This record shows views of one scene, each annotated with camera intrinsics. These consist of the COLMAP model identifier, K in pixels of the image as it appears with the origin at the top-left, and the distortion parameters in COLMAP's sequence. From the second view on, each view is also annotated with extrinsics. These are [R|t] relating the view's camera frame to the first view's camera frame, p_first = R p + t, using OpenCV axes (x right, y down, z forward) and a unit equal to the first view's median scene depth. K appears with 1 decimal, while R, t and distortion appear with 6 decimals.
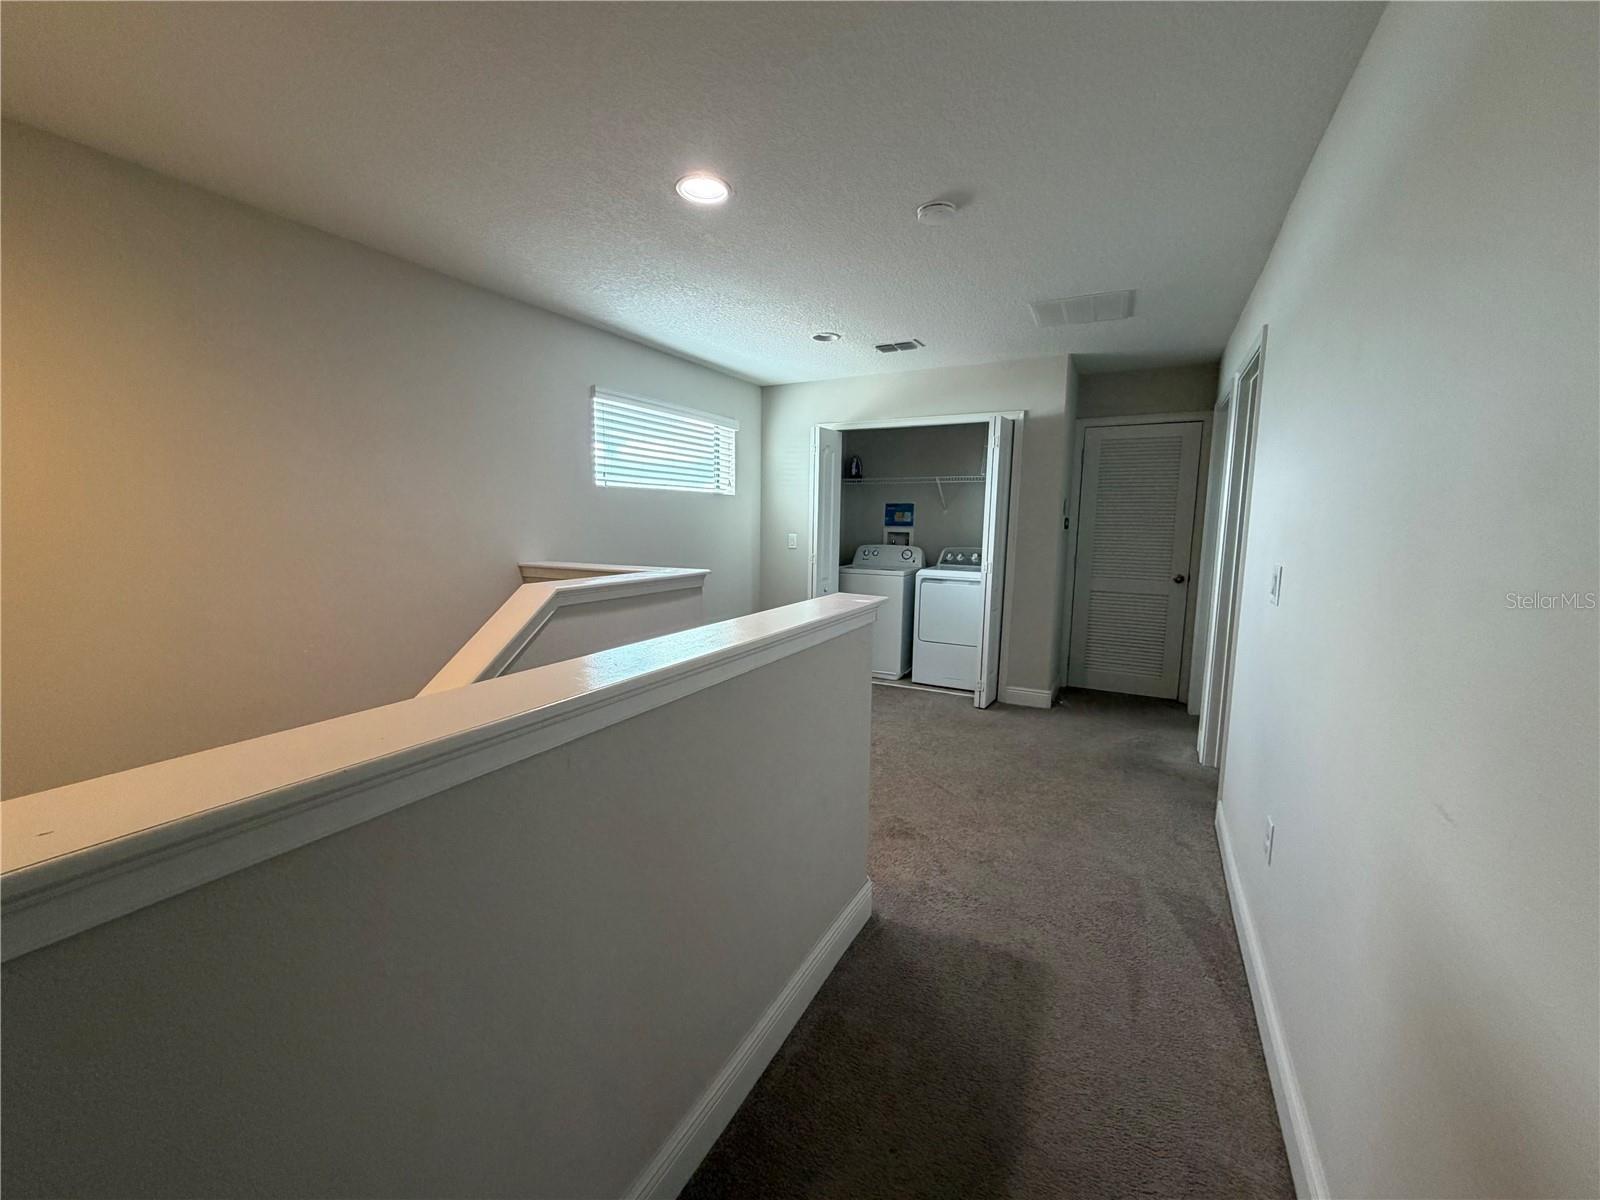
lens RADIAL K [[644.3, 0, 800.0], [0, 644.3, 600.0], [0, 0, 1]] dist [-0.000583, -0.000020]
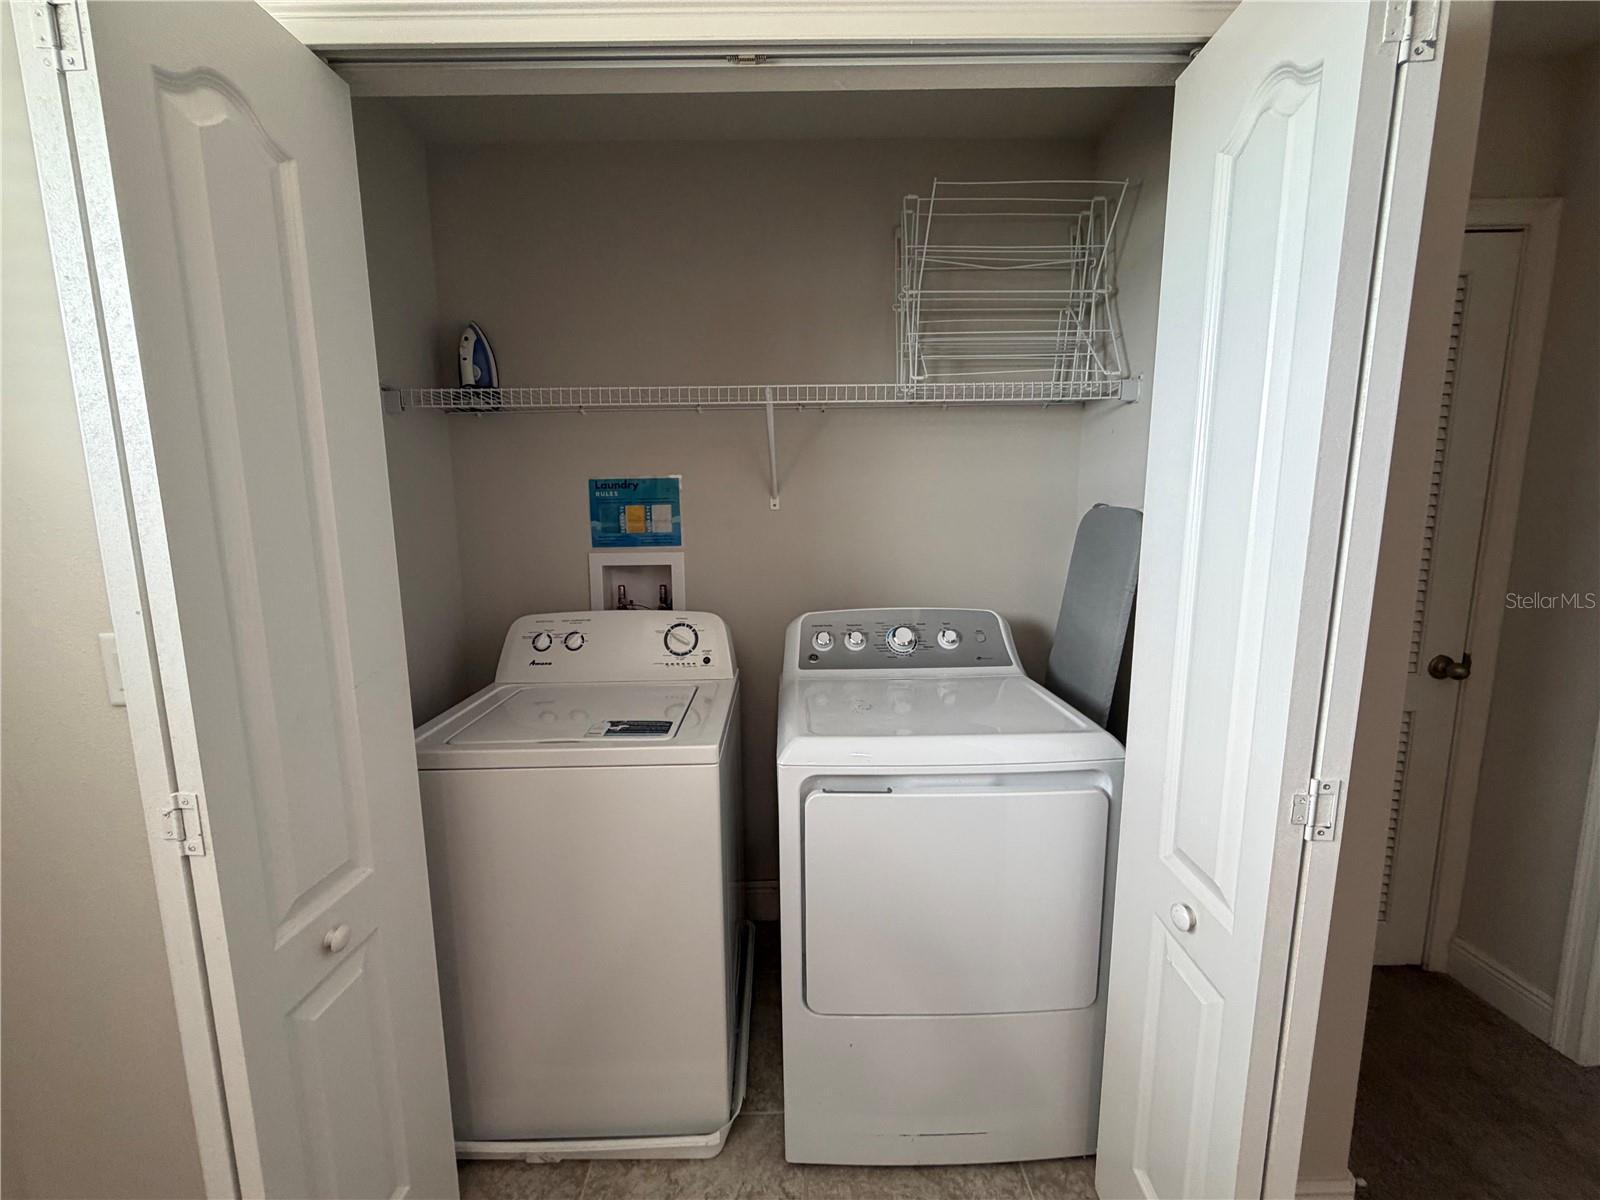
lens RADIAL K [[650.3, 0, 800.0], [0, 650.3, 600.0], [0, 0, 1]] dist [-0.000131, 0.000005]
pose [[0.875343, -0.092779, 0.474518, 0.066304], [0.084795, 0.995664, 0.038253, -0.094068], [-0.476009, 0.006752, 0.879414, 0.671619]]
